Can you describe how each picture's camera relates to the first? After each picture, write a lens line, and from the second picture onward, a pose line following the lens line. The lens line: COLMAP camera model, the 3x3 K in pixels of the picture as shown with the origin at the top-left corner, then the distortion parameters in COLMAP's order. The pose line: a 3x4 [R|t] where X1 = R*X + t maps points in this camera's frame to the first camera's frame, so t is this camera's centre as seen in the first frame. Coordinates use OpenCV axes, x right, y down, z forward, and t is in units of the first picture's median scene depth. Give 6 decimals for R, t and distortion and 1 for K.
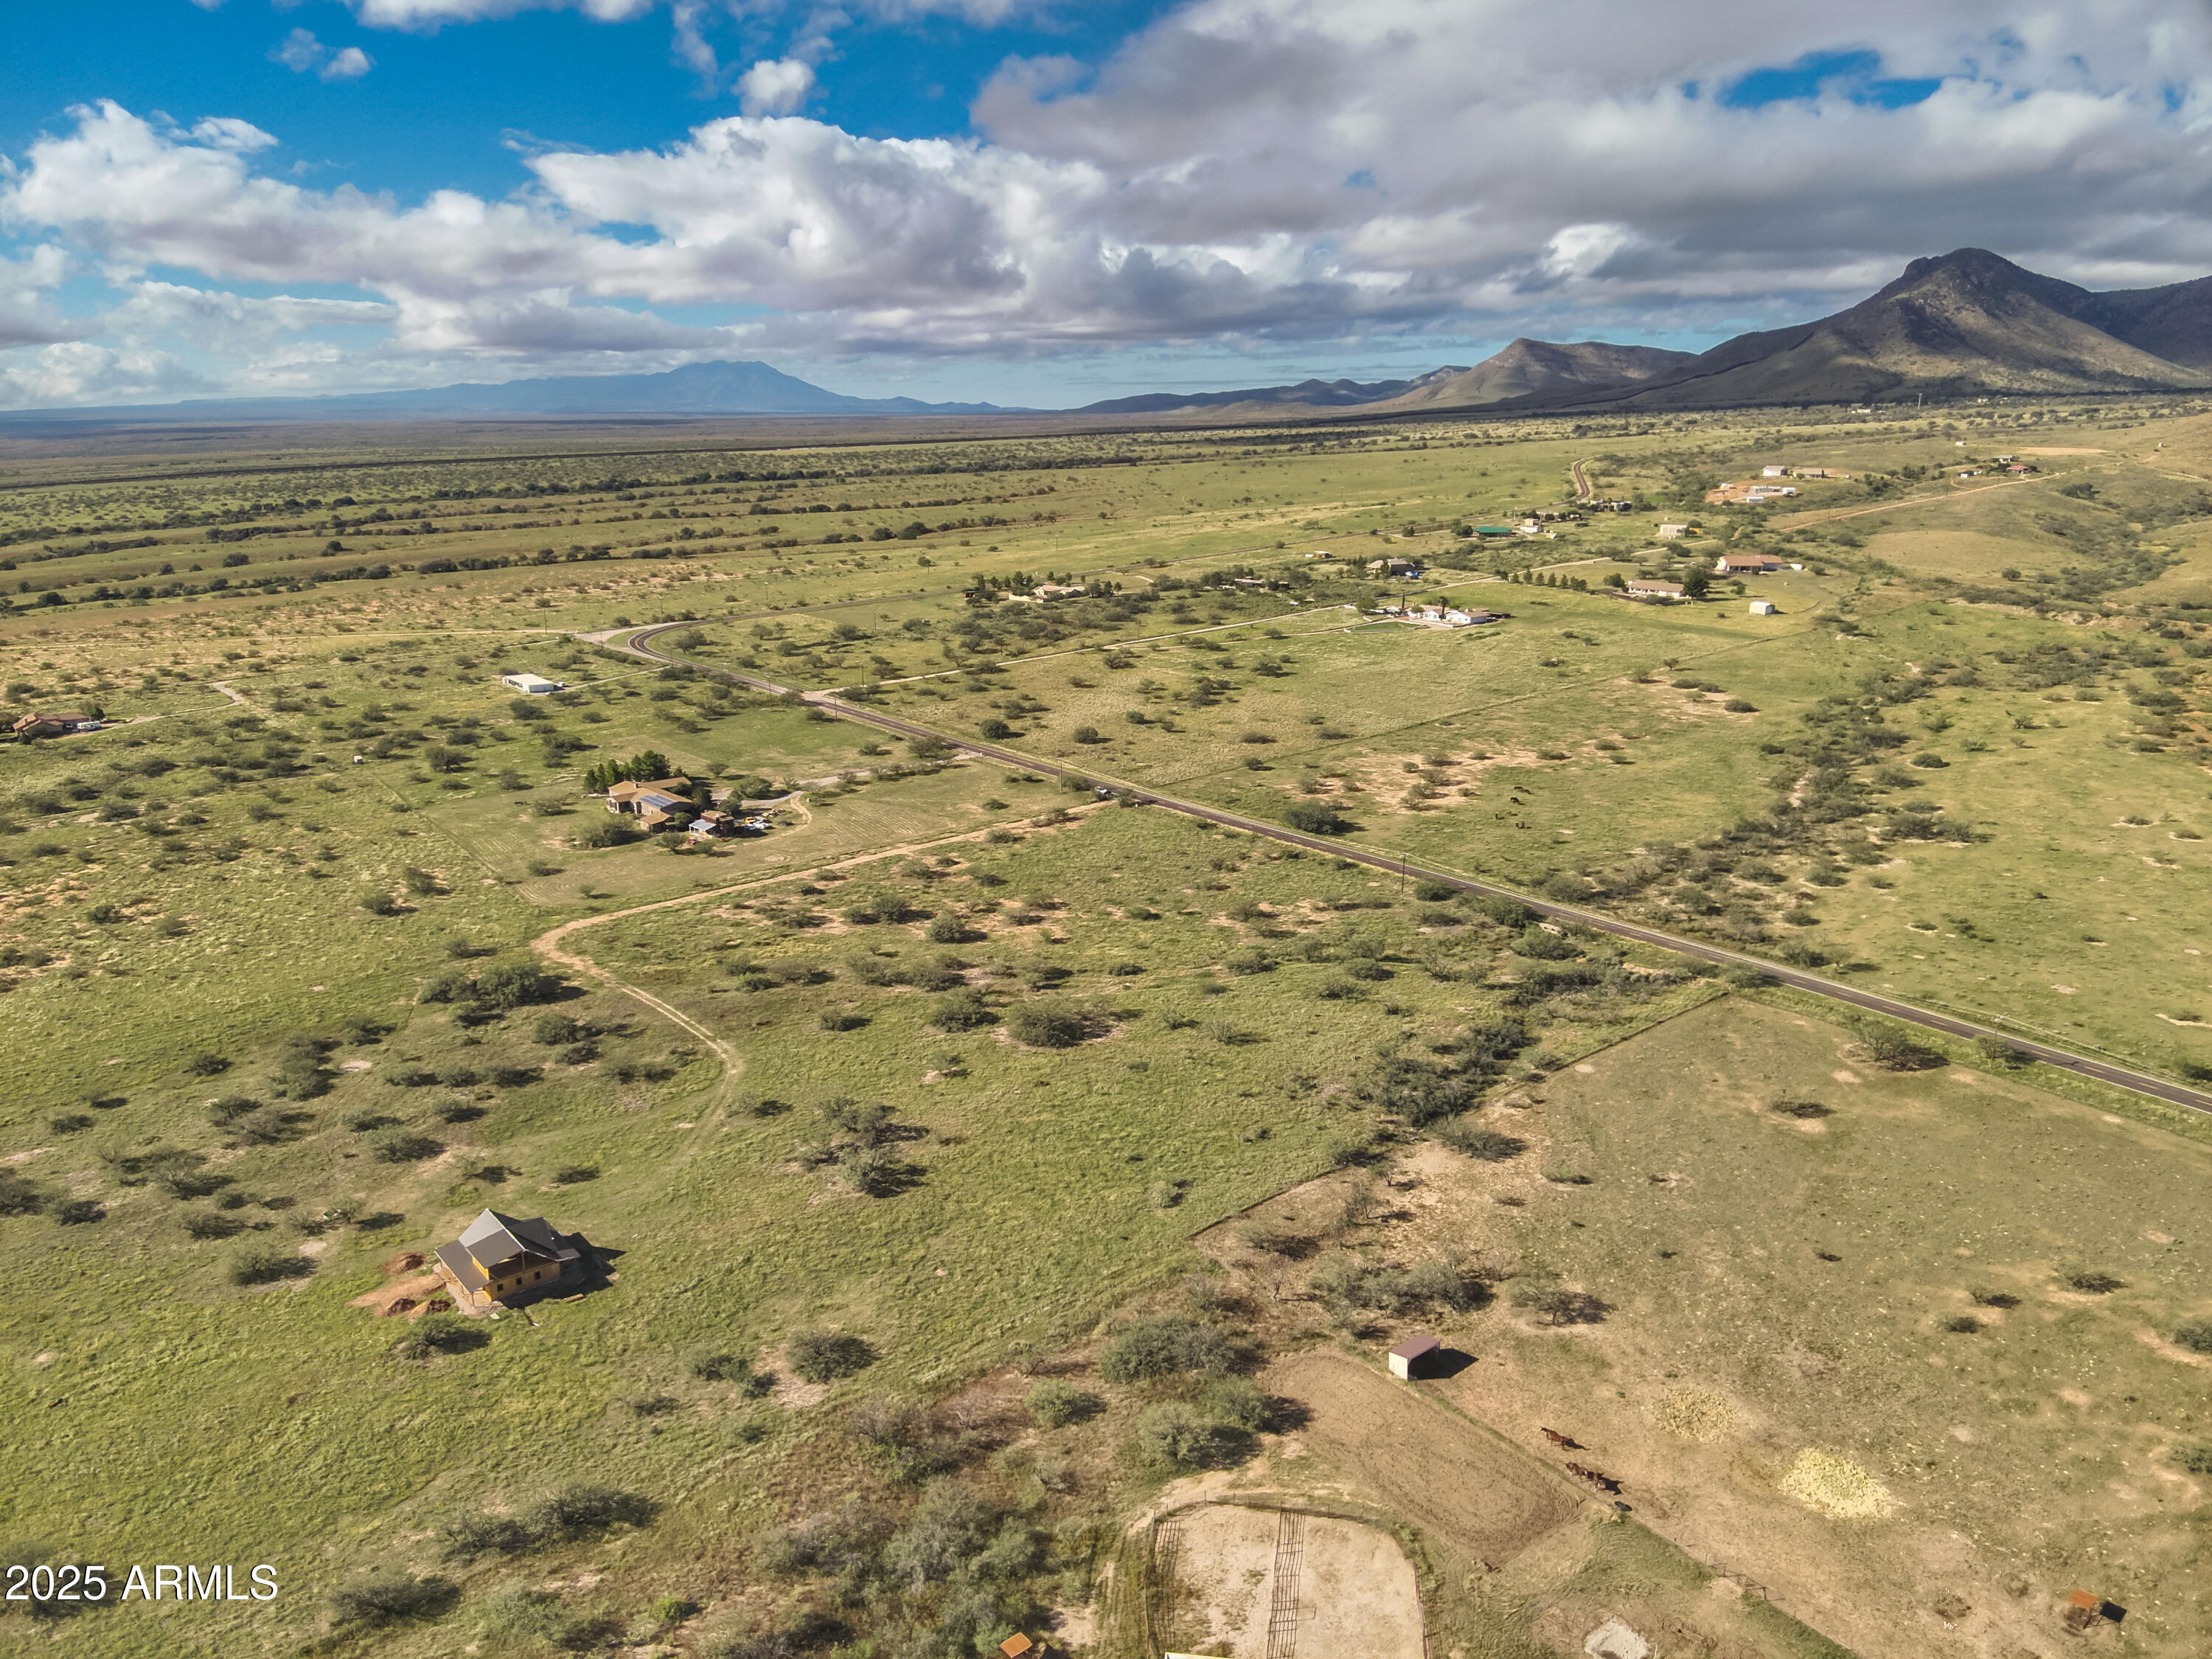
lens RADIAL K [[1604.6, 0, 1106.0], [0, 1604.6, 829.5], [0, 0, 1]] dist [0.183726, -0.347607]
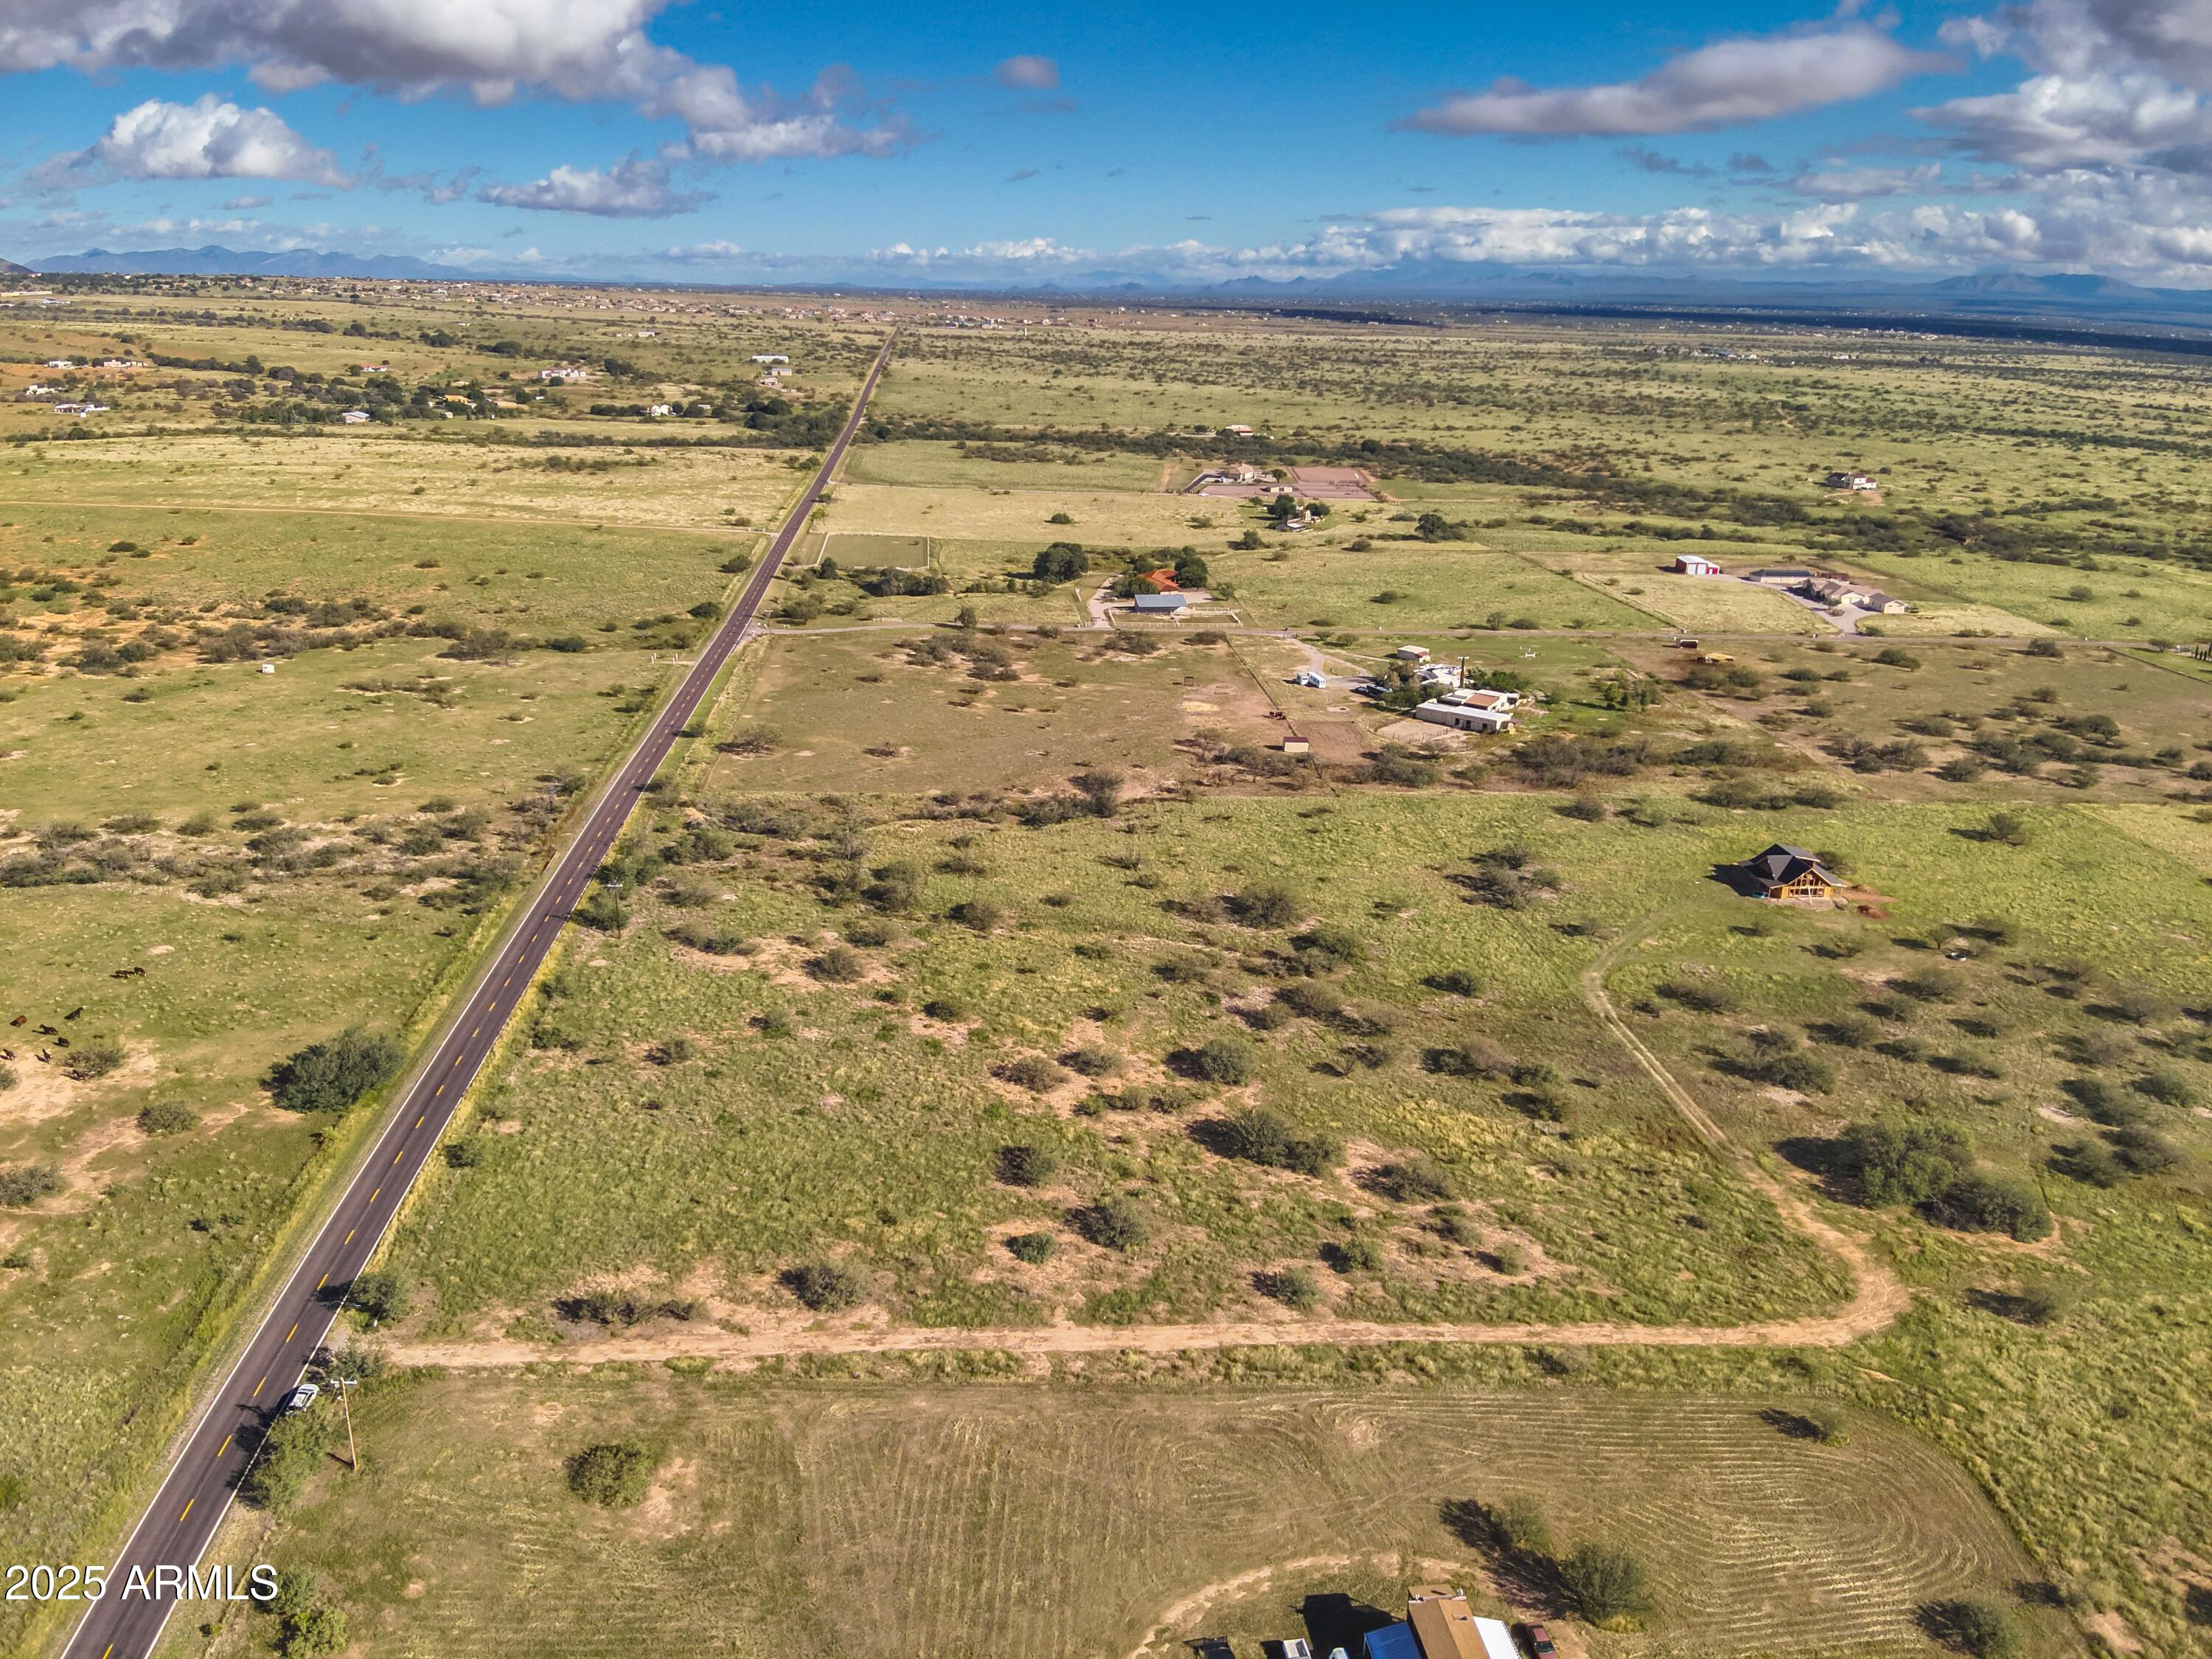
lens RADIAL K [[1604.6, 0, 1106.0], [0, 1604.6, 829.5], [0, 0, 1]] dist [0.183726, -0.347607]
pose [[-0.826430, -0.190484, 0.529839, -0.399691], [0.134245, 0.847231, 0.513982, -0.372002], [-0.546801, 0.495898, -0.674606, 1.456660]]
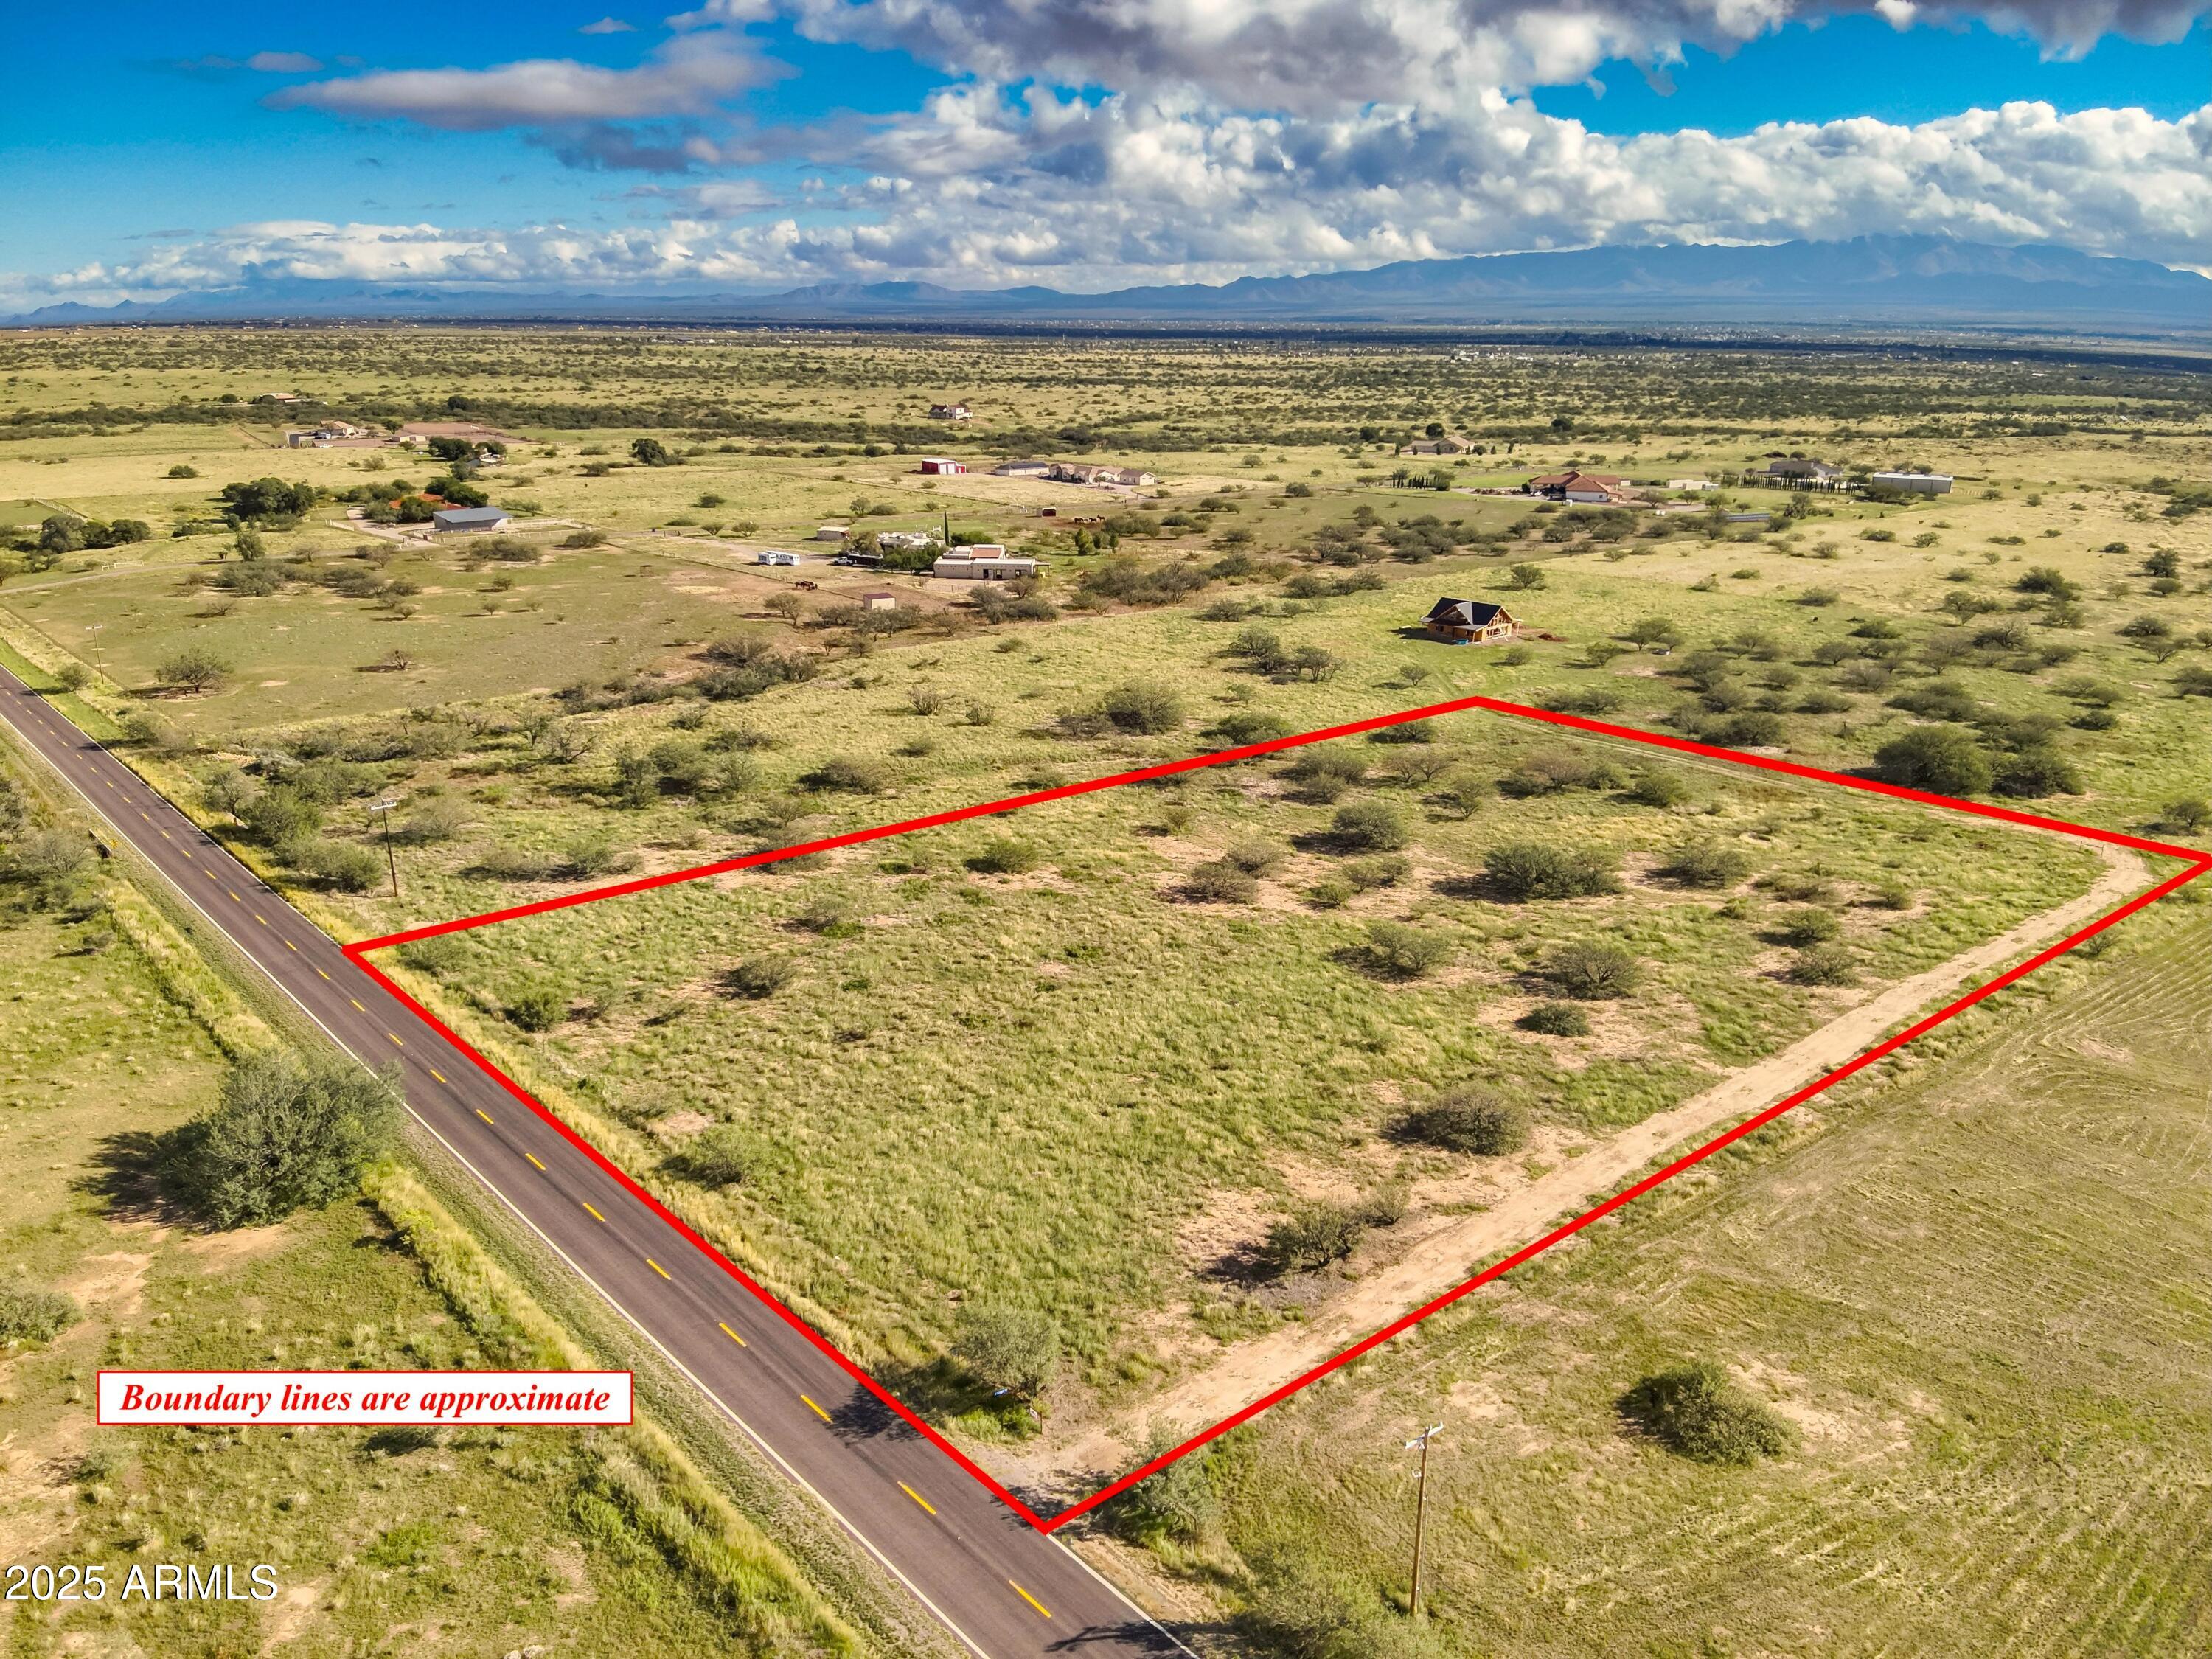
lens RADIAL K [[1604.6, 0, 1106.0], [0, 1604.6, 829.5], [0, 0, 1]] dist [0.183726, -0.347607]
pose [[-0.999053, 0.016174, -0.040390, 0.009526], [-0.008315, 0.840244, 0.542145, -0.231999], [0.042706, 0.541968, -0.839314, 1.477941]]
